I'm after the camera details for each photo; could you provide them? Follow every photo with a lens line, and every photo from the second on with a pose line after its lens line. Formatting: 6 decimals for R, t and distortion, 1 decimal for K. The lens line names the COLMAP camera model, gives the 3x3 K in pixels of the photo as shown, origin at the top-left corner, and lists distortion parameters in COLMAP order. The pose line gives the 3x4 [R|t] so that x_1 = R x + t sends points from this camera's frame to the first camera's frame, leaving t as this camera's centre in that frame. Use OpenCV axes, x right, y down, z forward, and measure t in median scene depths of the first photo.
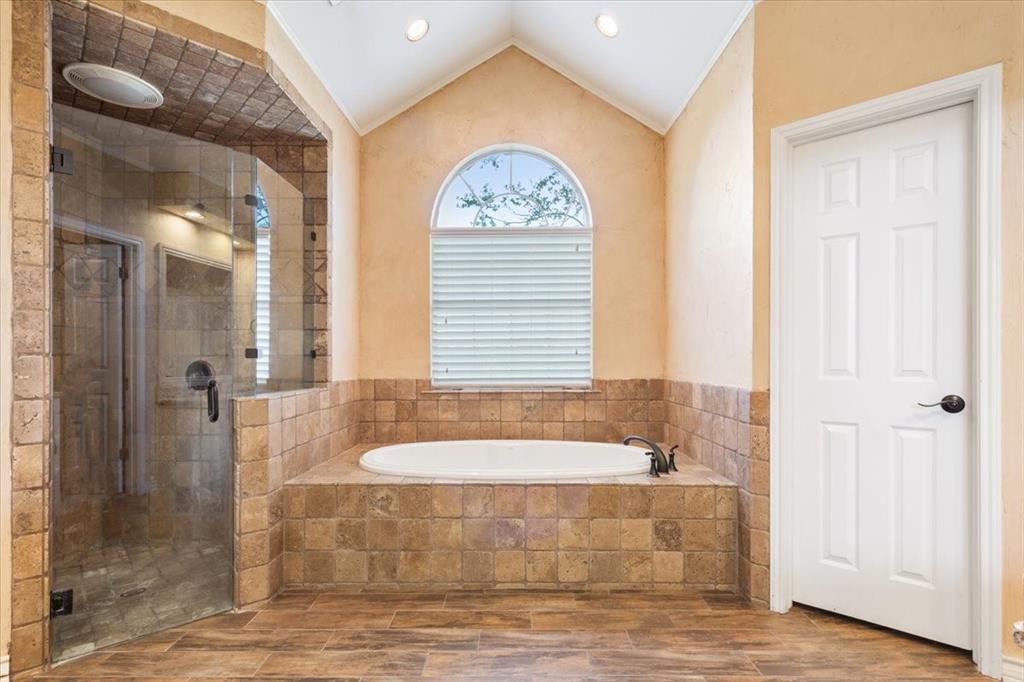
lens RADIAL K [[485.0, 0, 514.8], [0, 485.0, 362.5], [0, 0, 1]] dist [-0.002041, 0.000311]
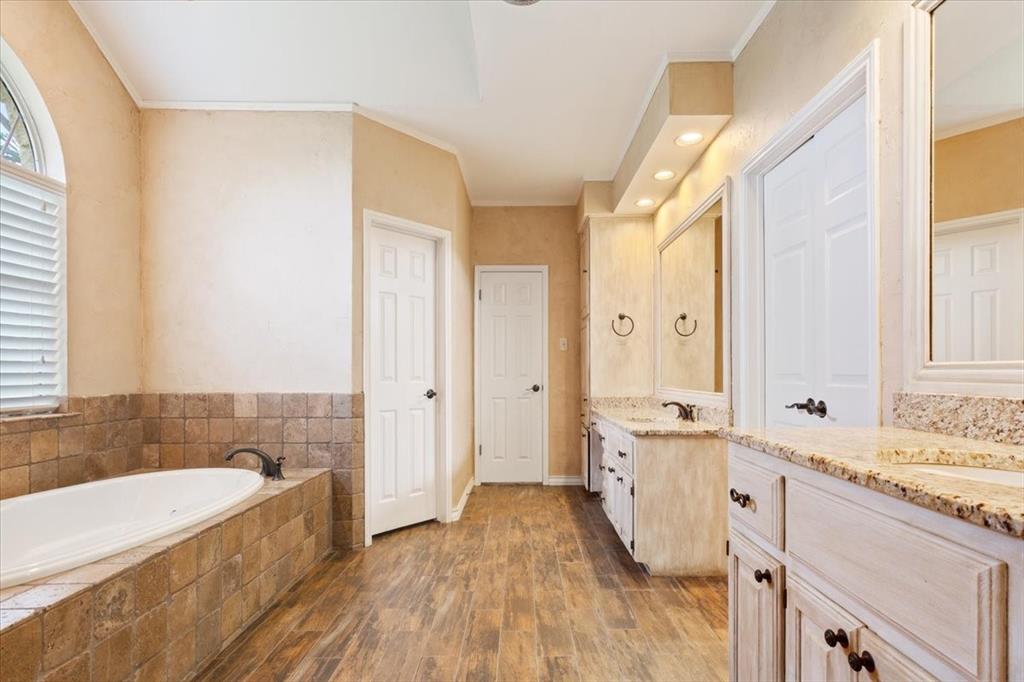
lens RADIAL K [[540.1, 0, 513.9], [0, 540.1, 372.7], [0, 0, 1]] dist [0.005013, 0.000971]
pose [[-0.000074, 0.000140, 1.000000, -0.982063], [0.006172, 0.999981, -0.000140, 0.002472], [-0.999981, 0.006172, -0.000075, 0.522284]]
